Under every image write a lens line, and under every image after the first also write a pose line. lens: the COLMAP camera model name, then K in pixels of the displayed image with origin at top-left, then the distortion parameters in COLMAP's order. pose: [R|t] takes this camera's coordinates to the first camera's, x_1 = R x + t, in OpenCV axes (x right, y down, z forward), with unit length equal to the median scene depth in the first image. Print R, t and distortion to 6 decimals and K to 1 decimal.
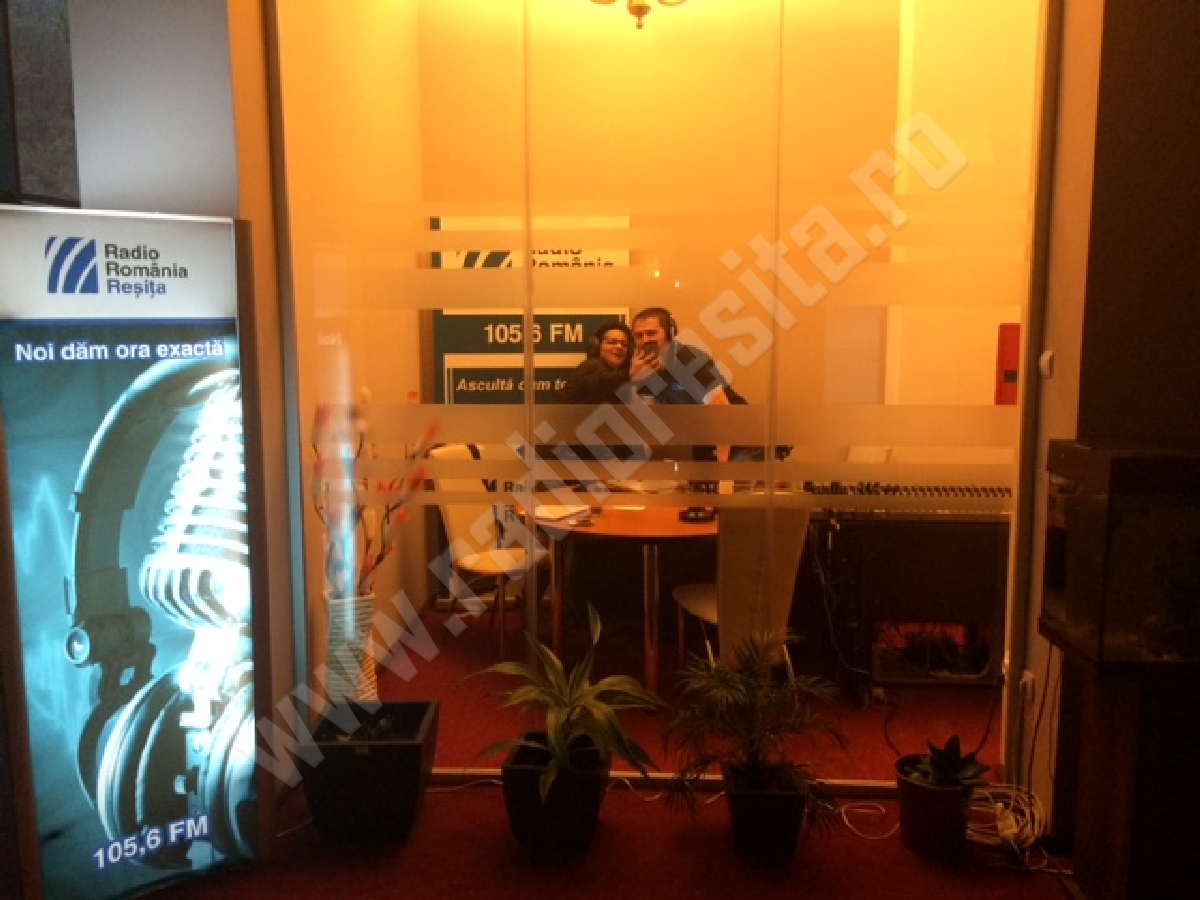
lens RADIAL K [[1007.6, 0, 600.0], [0, 1007.6, 450.0], [0, 0, 1]] dist [0.005361, -0.001696]
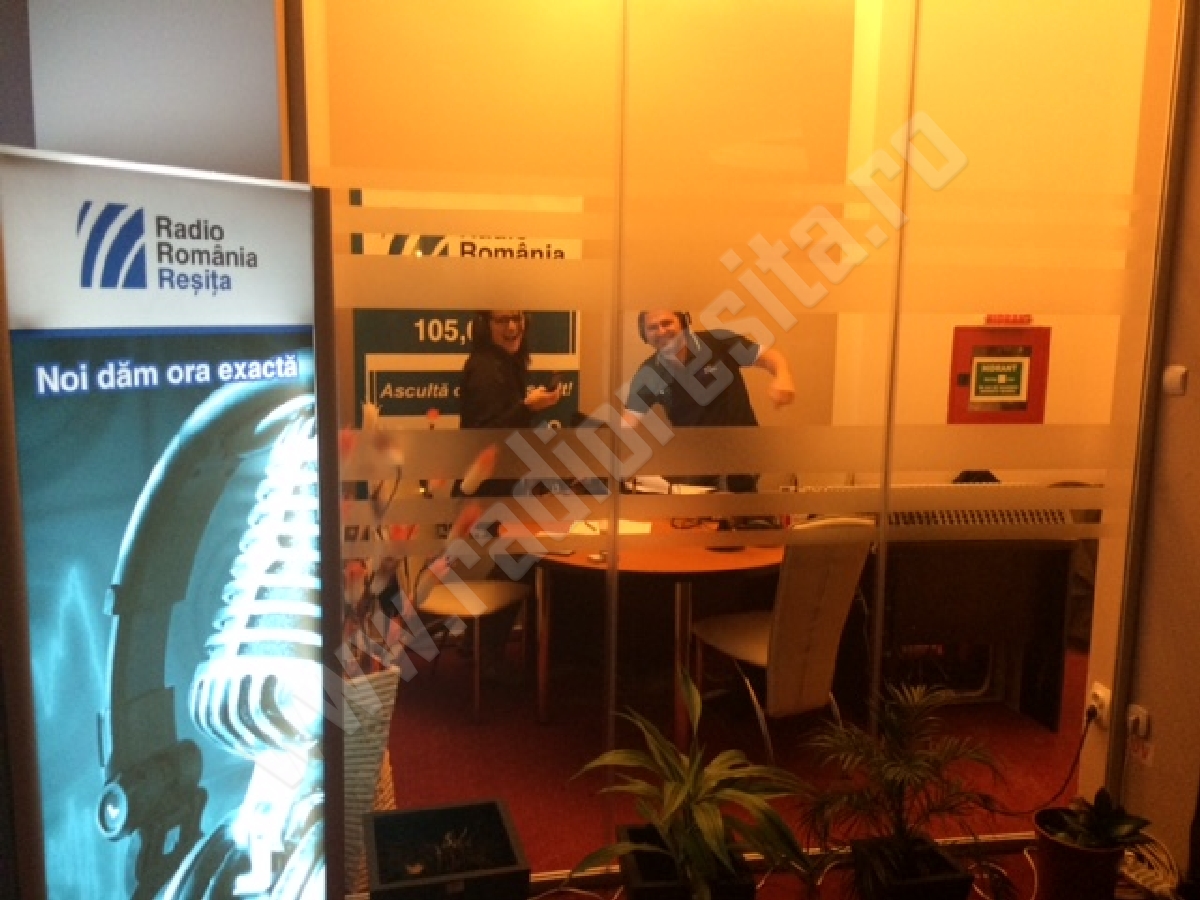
lens RADIAL K [[1021.6, 0, 600.0], [0, 1021.6, 450.0], [0, 0, 1]] dist [0.014473, -0.002653]
pose [[0.972955, -0.022877, 0.229861, -0.337861], [0.020207, 0.999698, 0.013967, -0.048060], [-0.230111, -0.008944, 0.973123, 0.247617]]
